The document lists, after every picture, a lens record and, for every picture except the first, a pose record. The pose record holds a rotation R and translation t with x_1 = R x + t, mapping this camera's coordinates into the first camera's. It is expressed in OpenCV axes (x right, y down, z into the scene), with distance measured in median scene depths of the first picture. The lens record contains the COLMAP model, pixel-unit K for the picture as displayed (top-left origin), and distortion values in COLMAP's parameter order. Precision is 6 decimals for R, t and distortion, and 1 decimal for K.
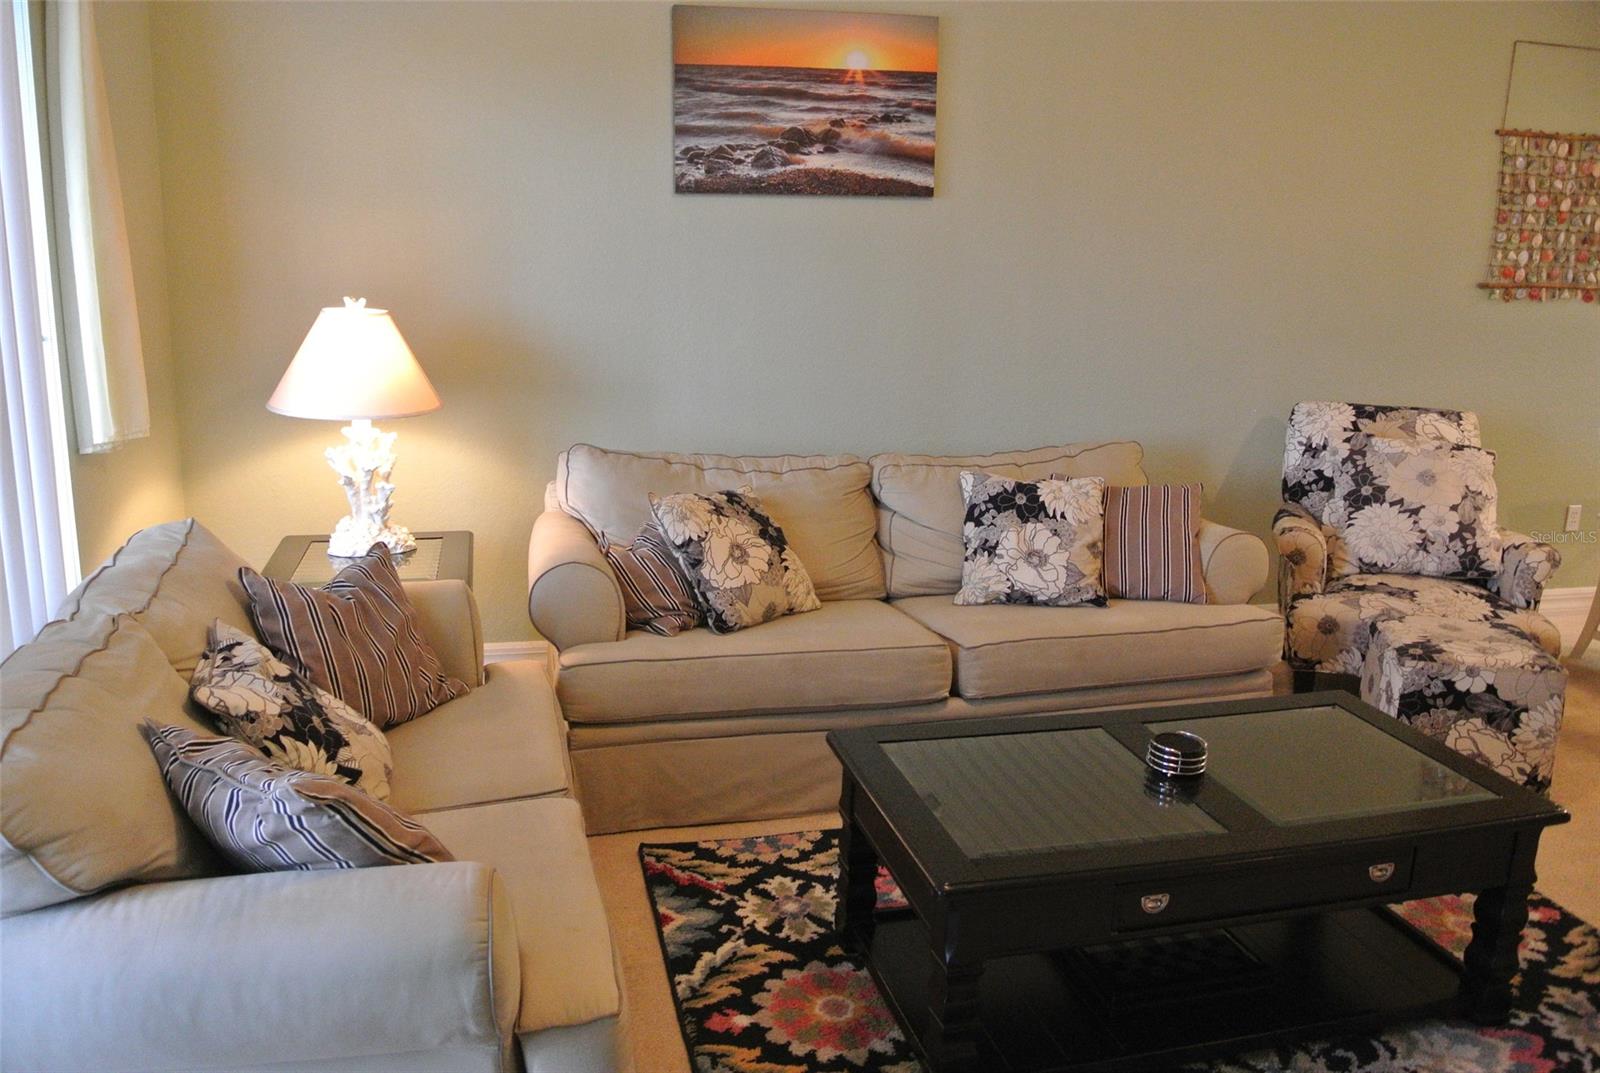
lens RADIAL K [[1230.3, 0, 788.3], [0, 1230.3, 518.3], [0, 0, 1]] dist [-0.087466, 0.034886]
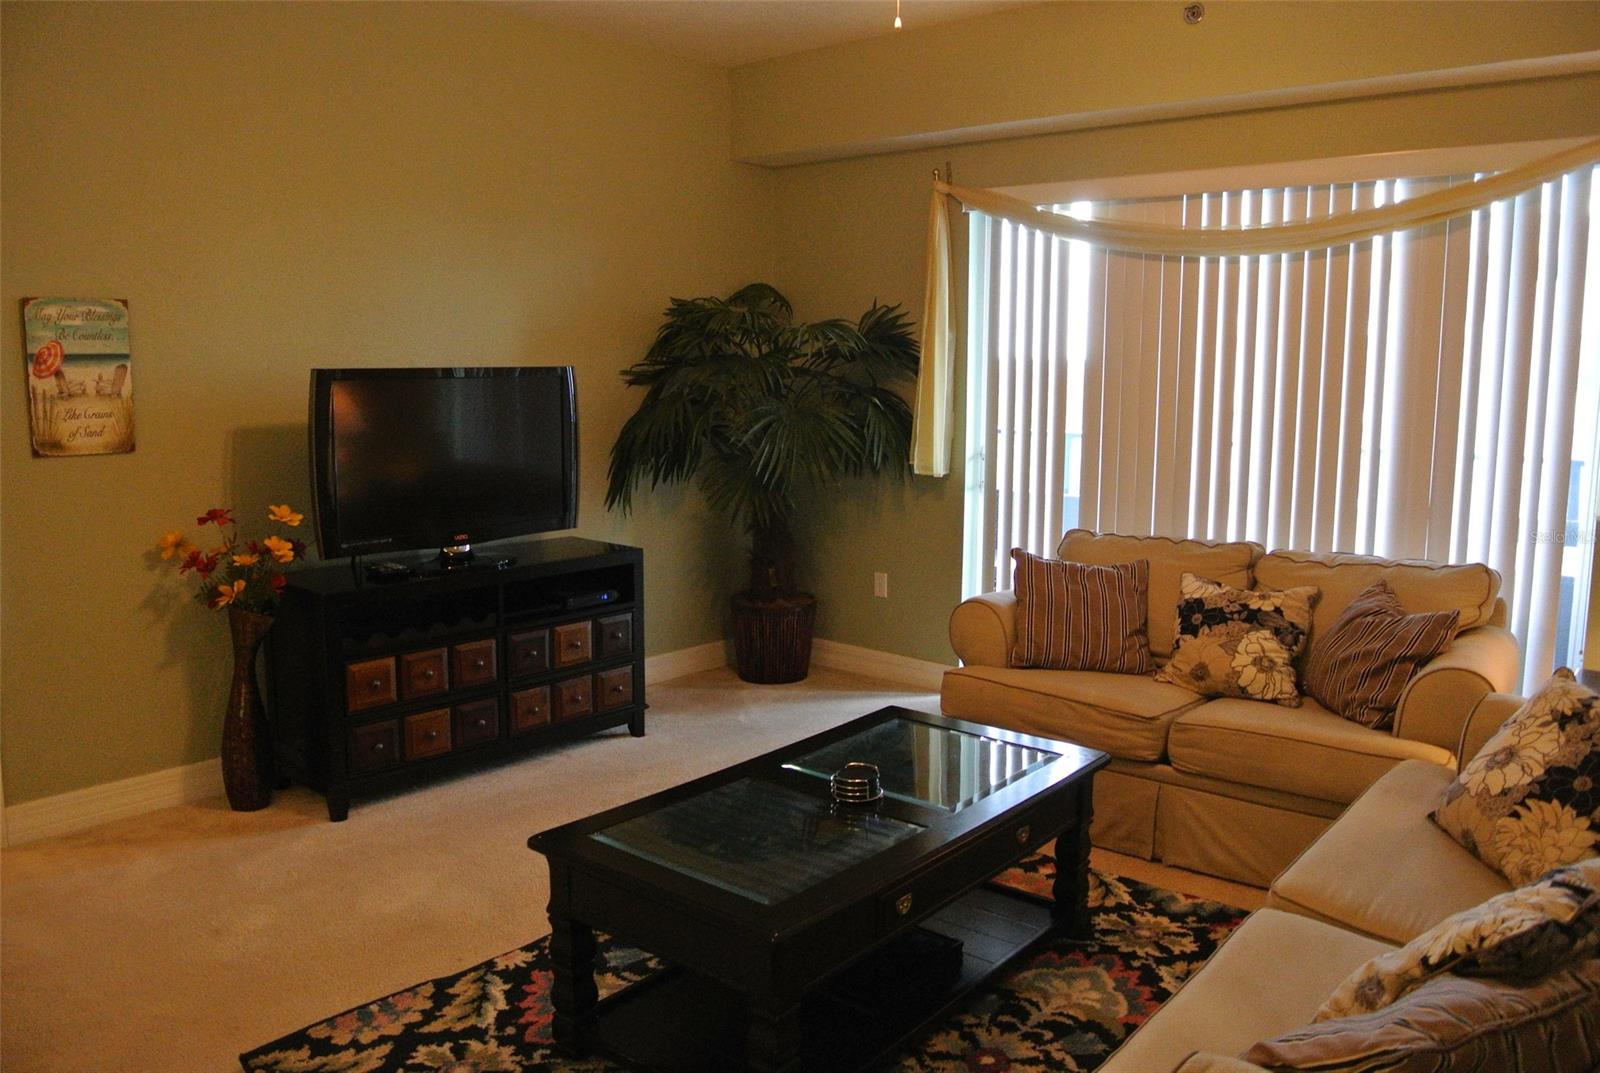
lens RADIAL K [[1230.3, 0, 785.9], [0, 1230.3, 526.9], [0, 0, 1]] dist [-0.087466, 0.034886]
pose [[-0.808338, 0.057198, -0.585934, 0.618710], [-0.147940, 0.943597, 0.296207, -0.216456], [0.569828, 0.326119, -0.754283, 1.053658]]
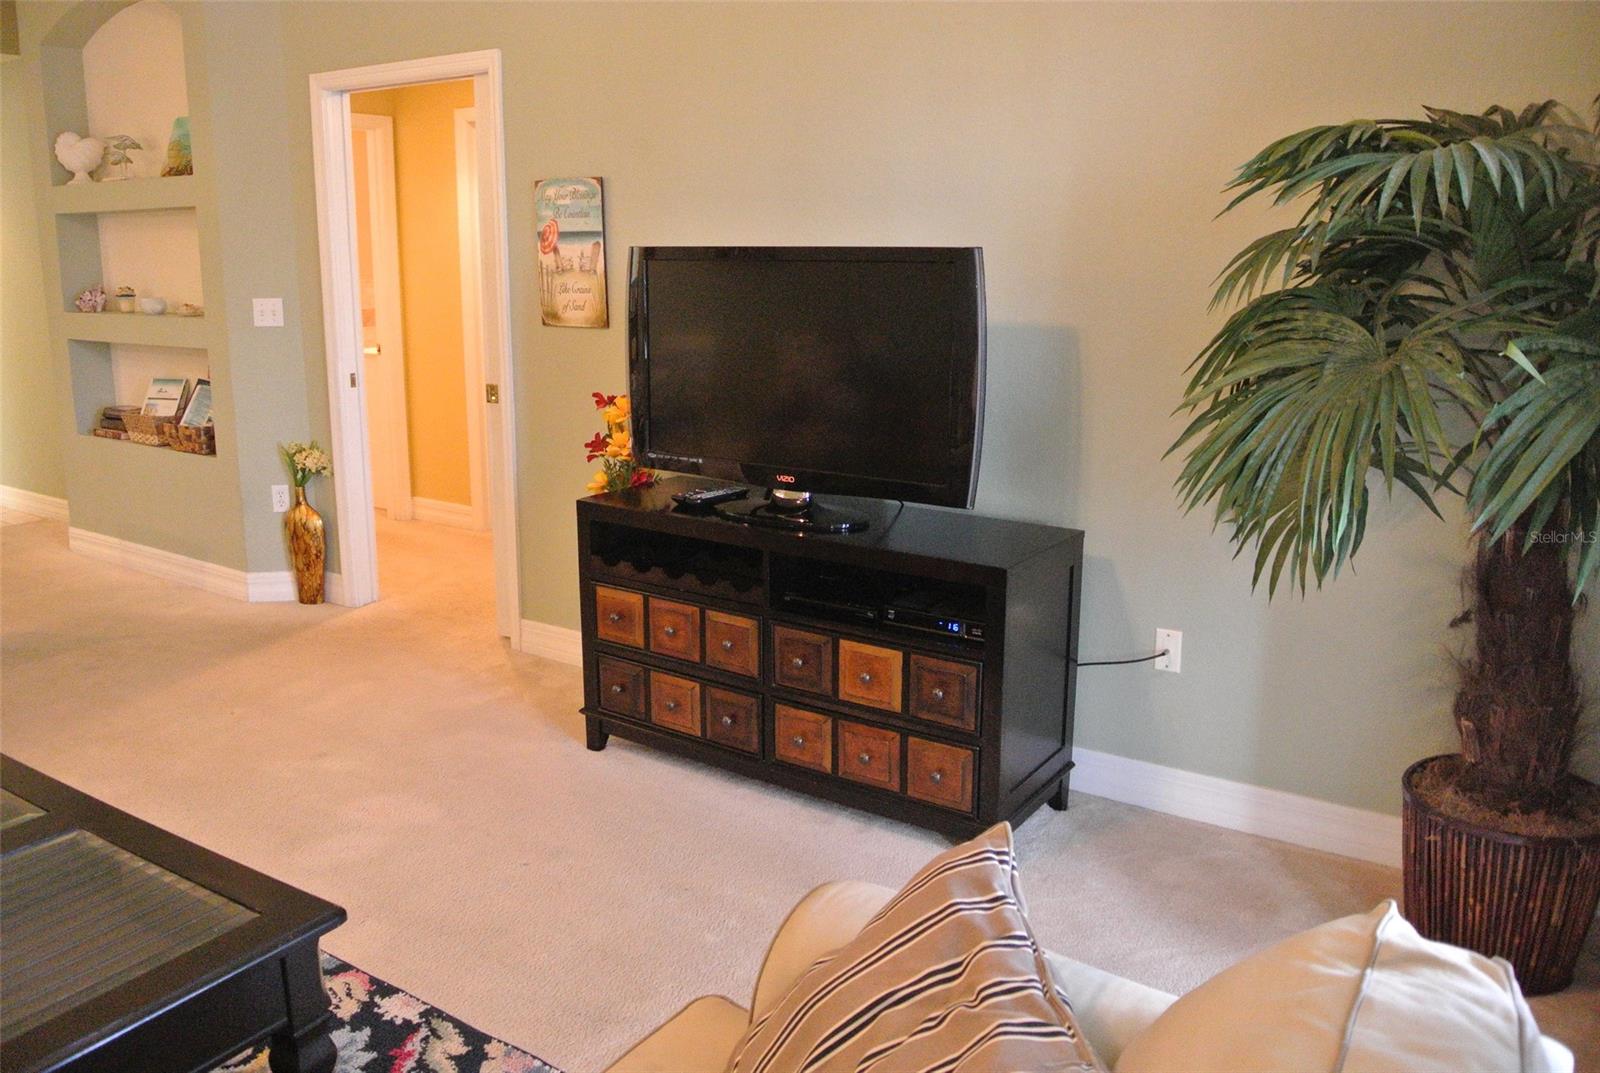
lens RADIAL K [[1230.3, 0, 786.4], [0, 1230.3, 525.3], [0, 0, 1]] dist [-0.087466, 0.034886]
pose [[-0.694350, -0.179301, 0.696943, -0.328845], [0.139541, 0.916537, 0.374817, -0.120533], [-0.705979, 0.357506, -0.611378, 0.588562]]
